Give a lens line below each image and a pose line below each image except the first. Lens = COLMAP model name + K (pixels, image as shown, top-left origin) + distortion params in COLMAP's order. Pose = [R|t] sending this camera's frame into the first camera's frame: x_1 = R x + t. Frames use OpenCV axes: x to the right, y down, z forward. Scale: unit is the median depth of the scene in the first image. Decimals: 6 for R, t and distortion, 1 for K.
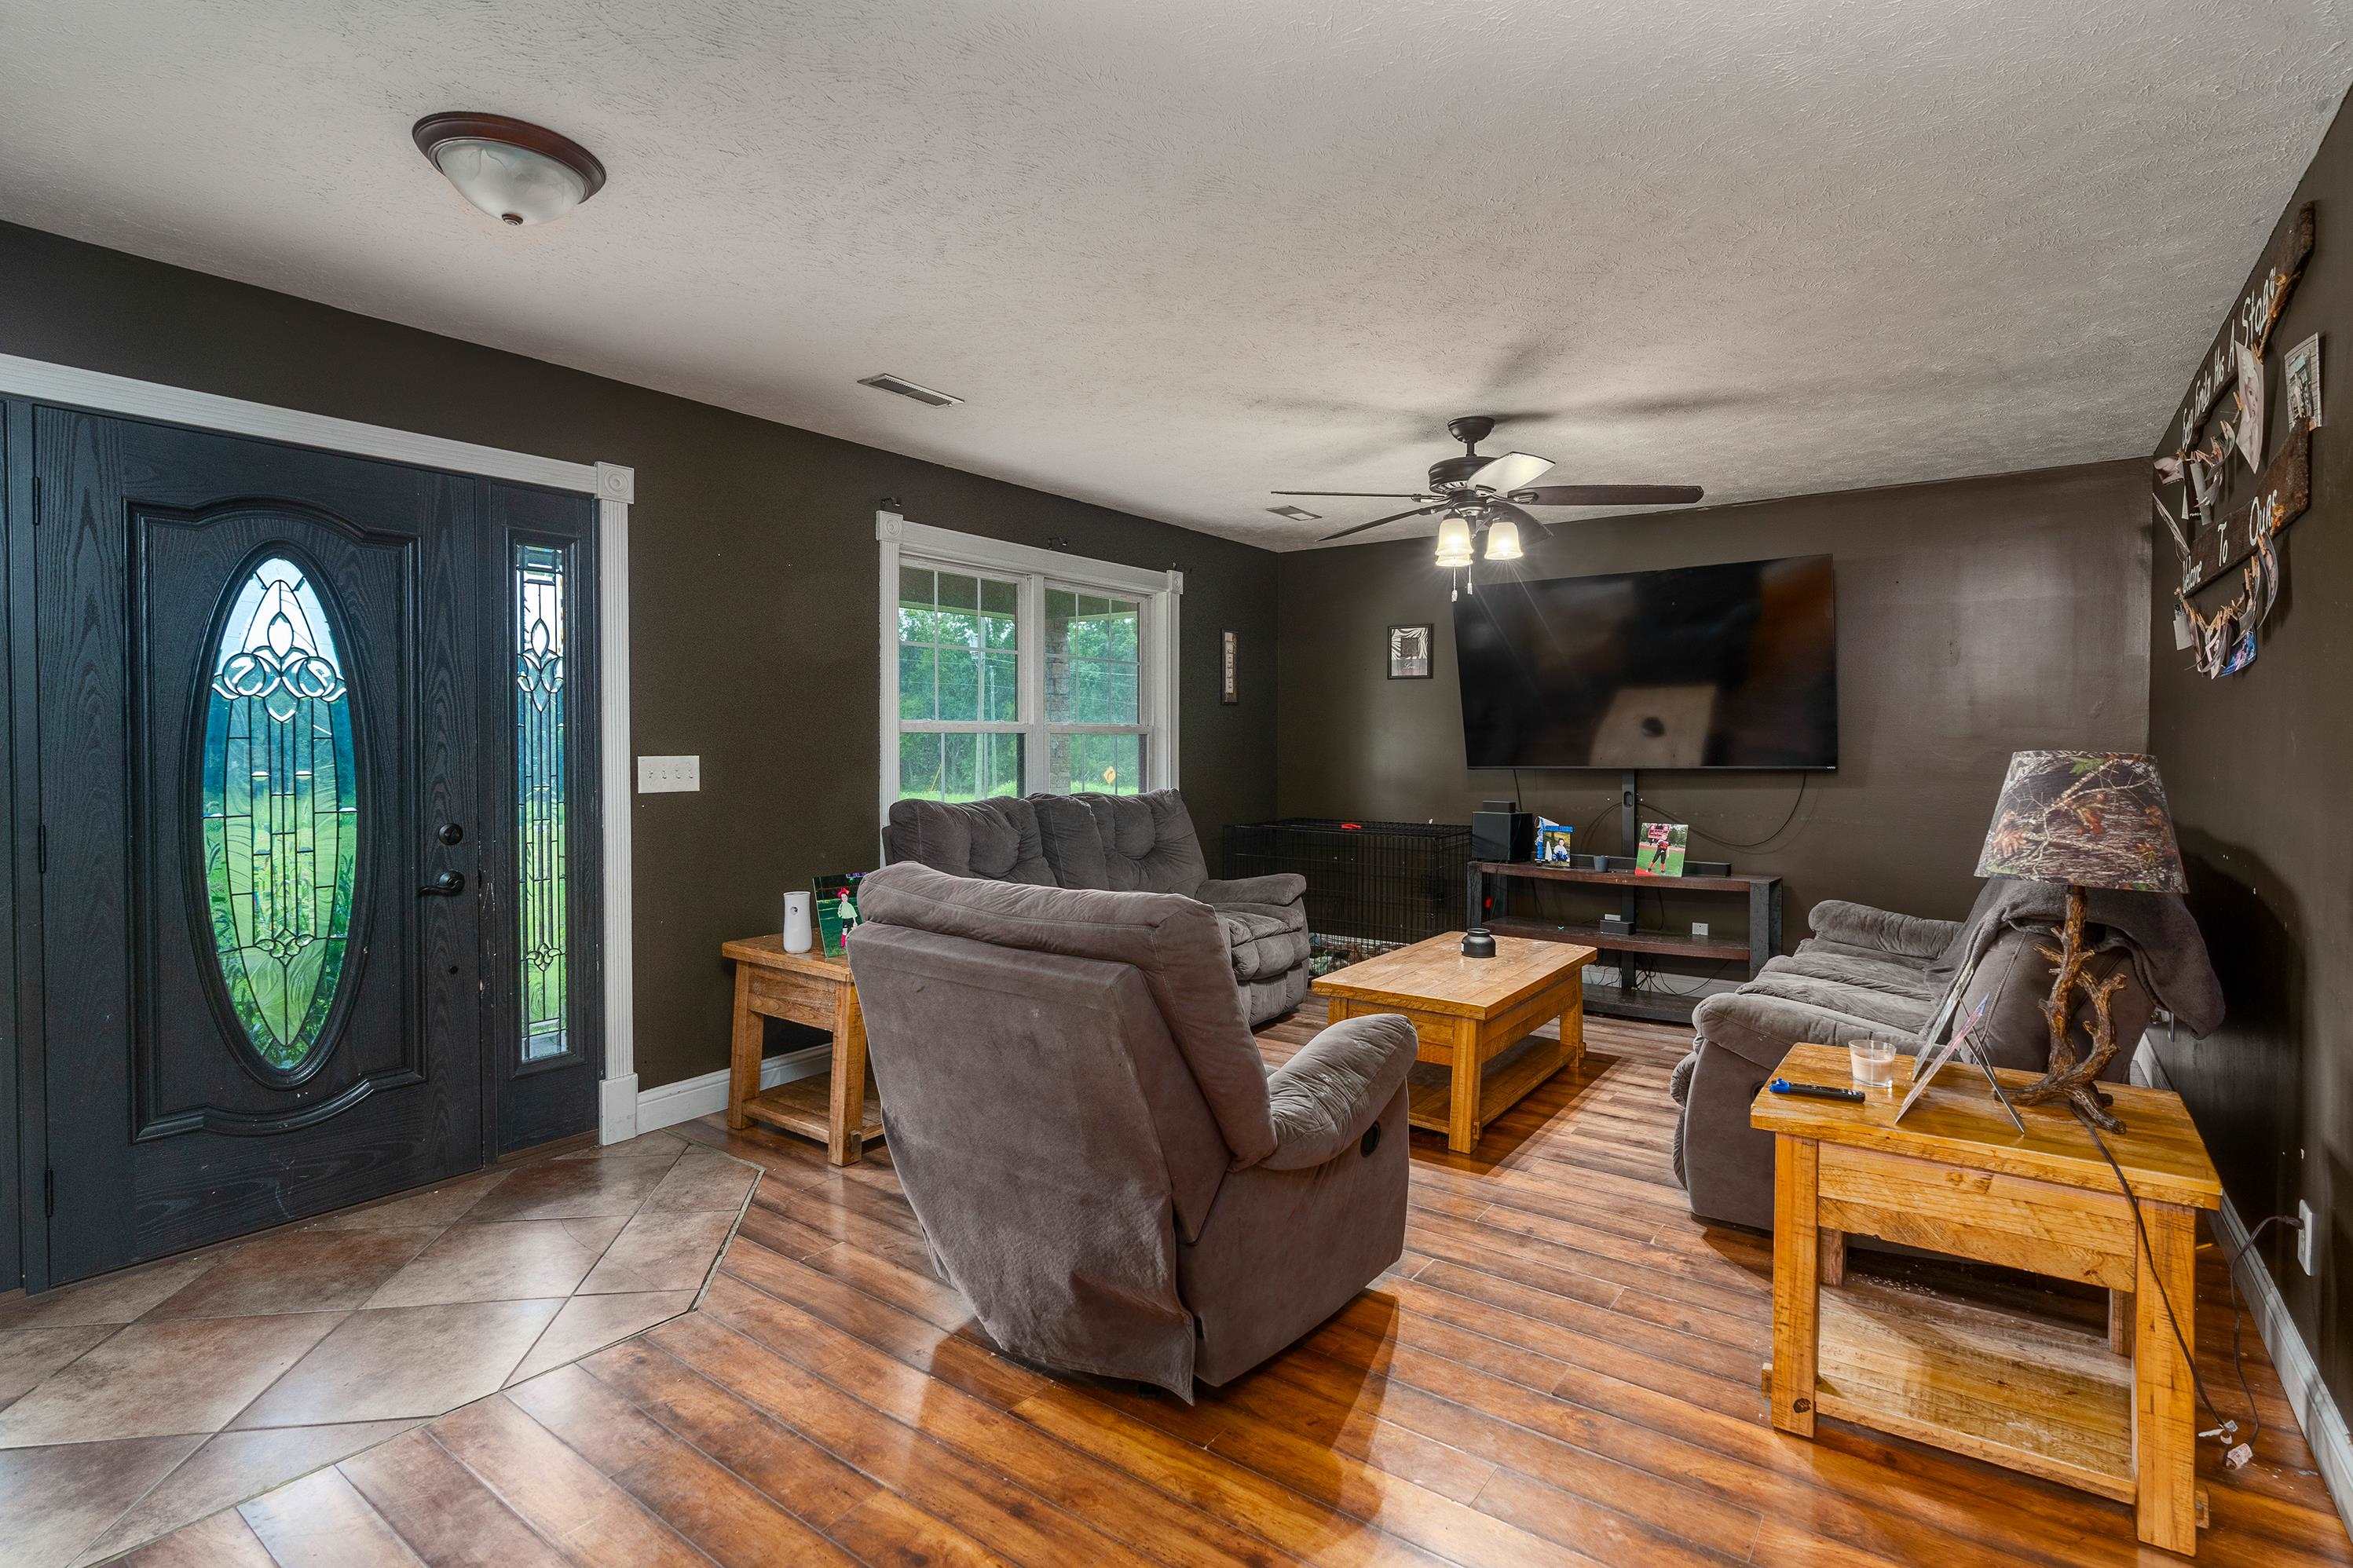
lens RADIAL K [[1112.8, 0, 1168.0], [0, 1112.8, 751.8], [0, 0, 1]] dist [-0.002634, 0.000184]
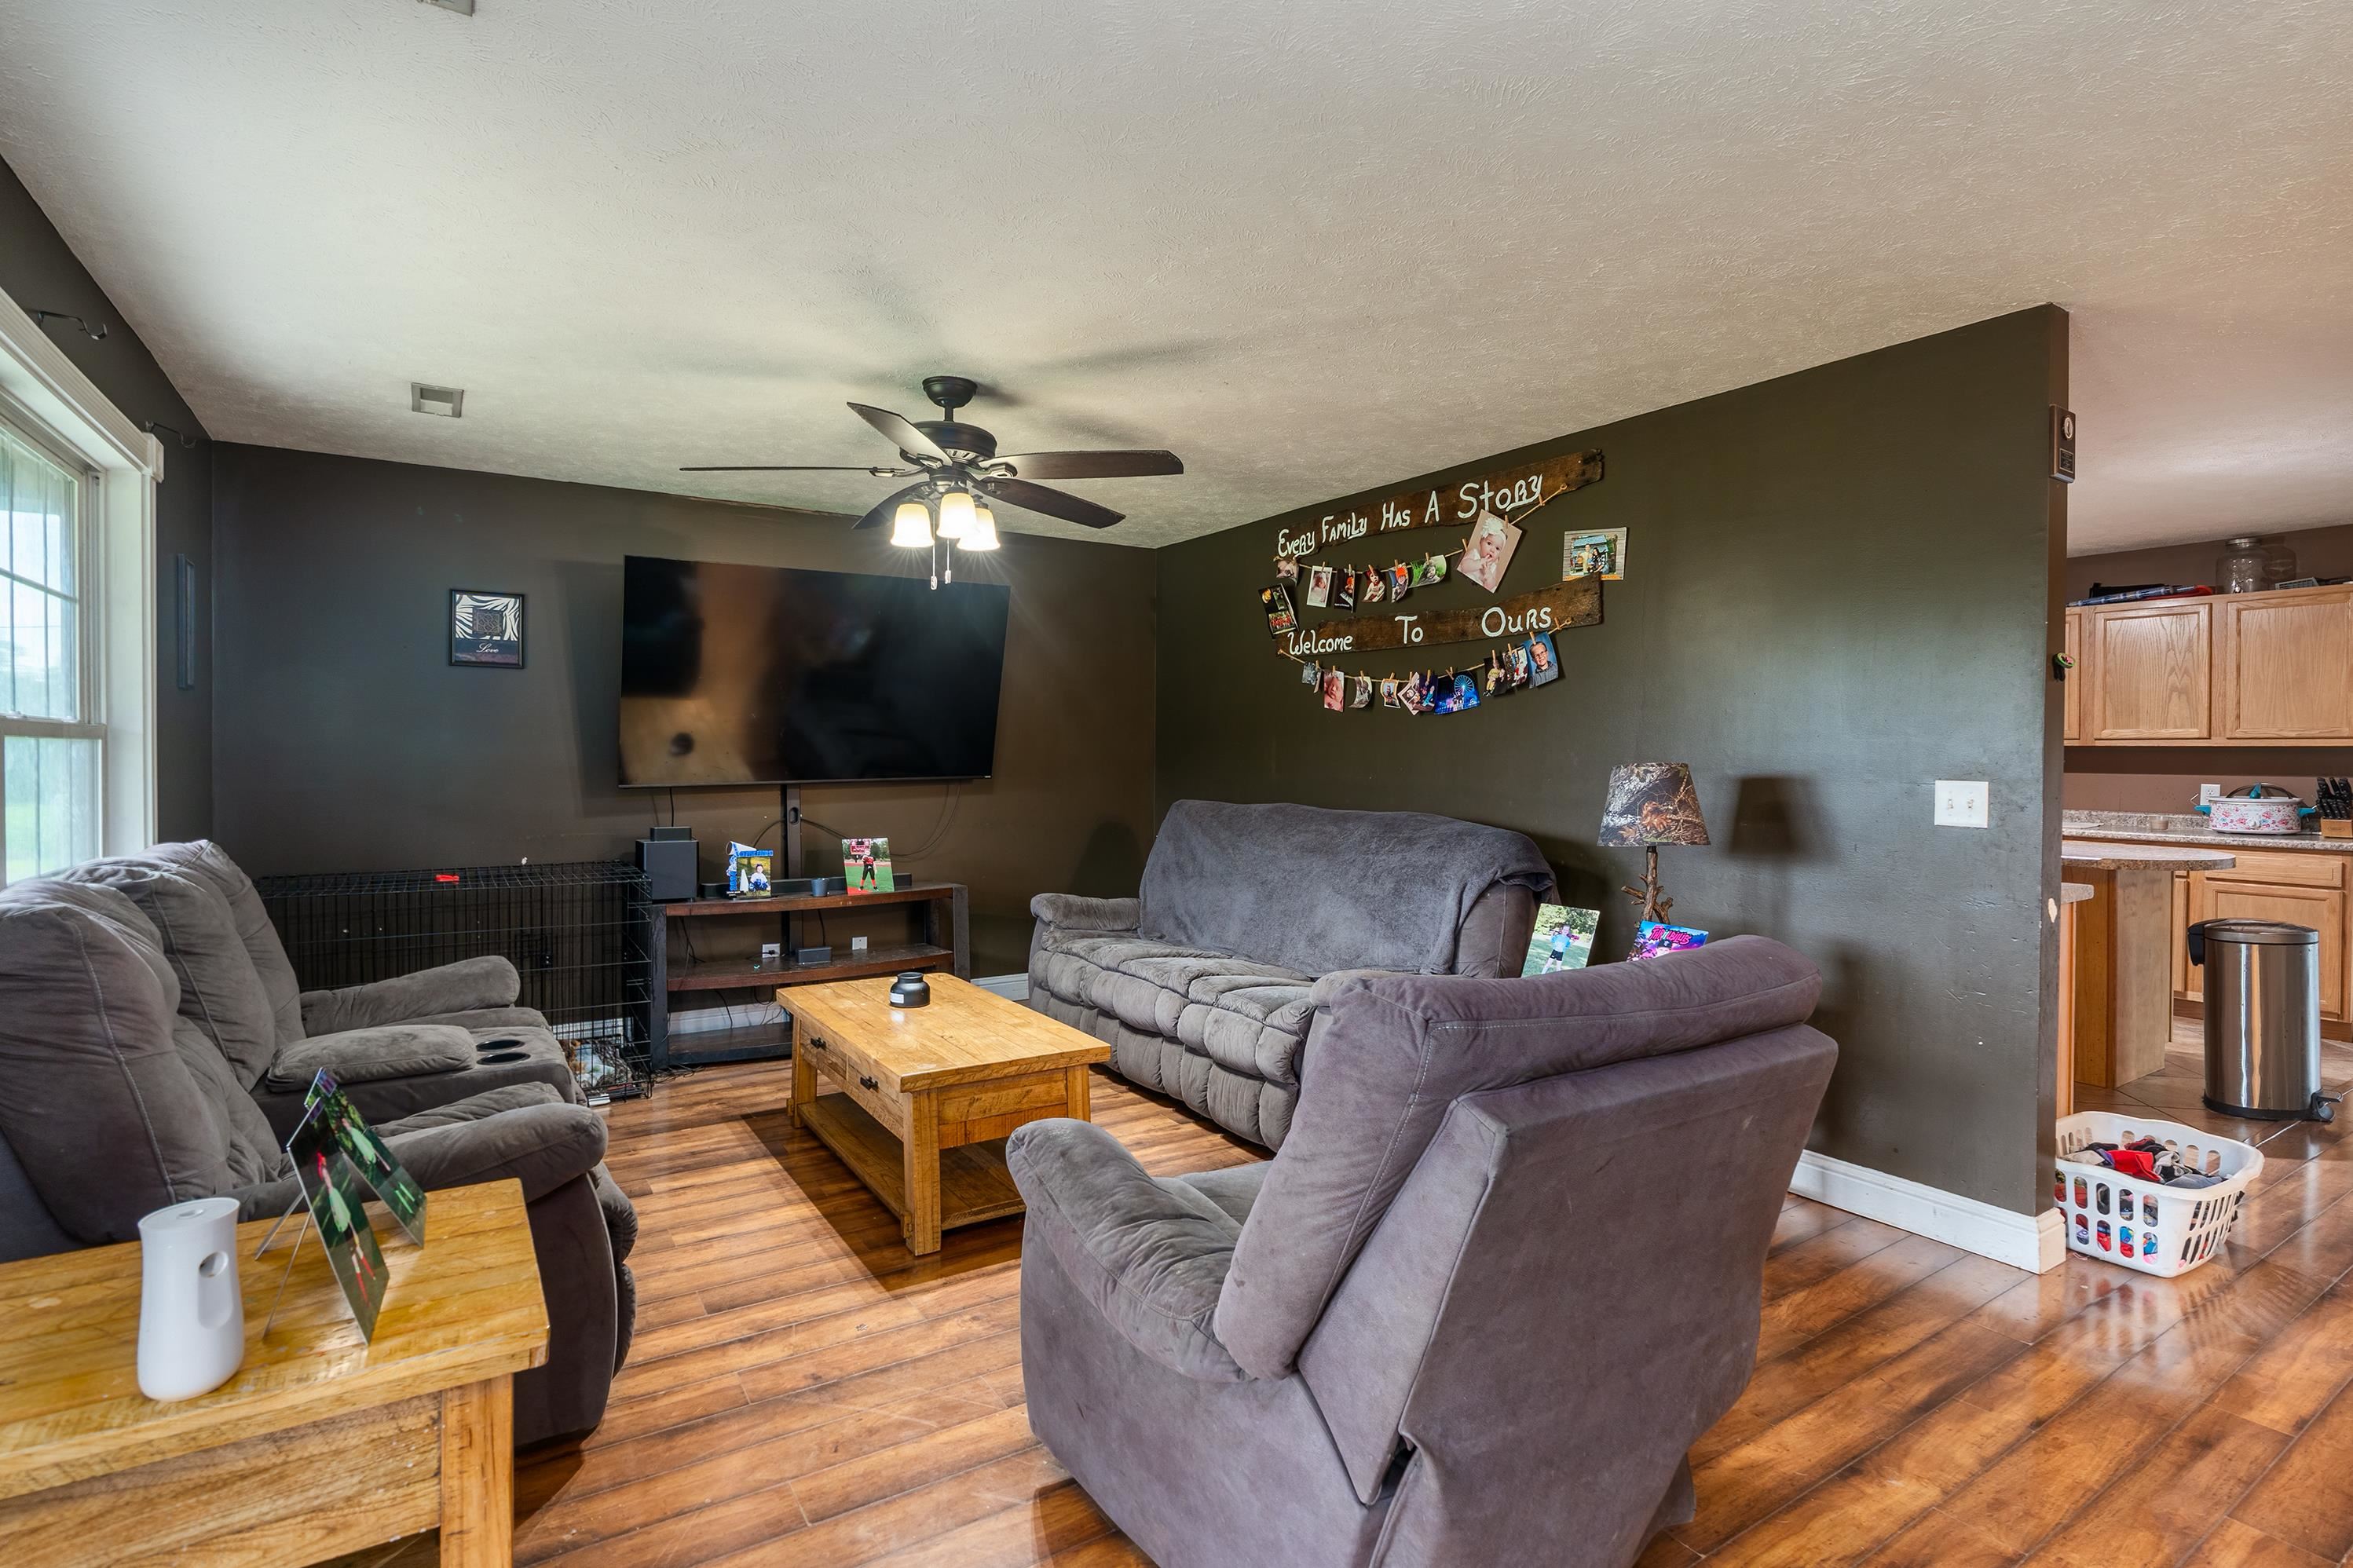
lens RADIAL K [[1112.8, 0, 1168.0], [0, 1112.8, 751.8], [0, 0, 1]] dist [-0.002634, 0.000184]
pose [[0.378870, 0.000714, 0.925450, -0.348527], [0.006470, 0.999973, -0.003421, -0.005634], [-0.925427, 0.007284, 0.378856, 0.390579]]
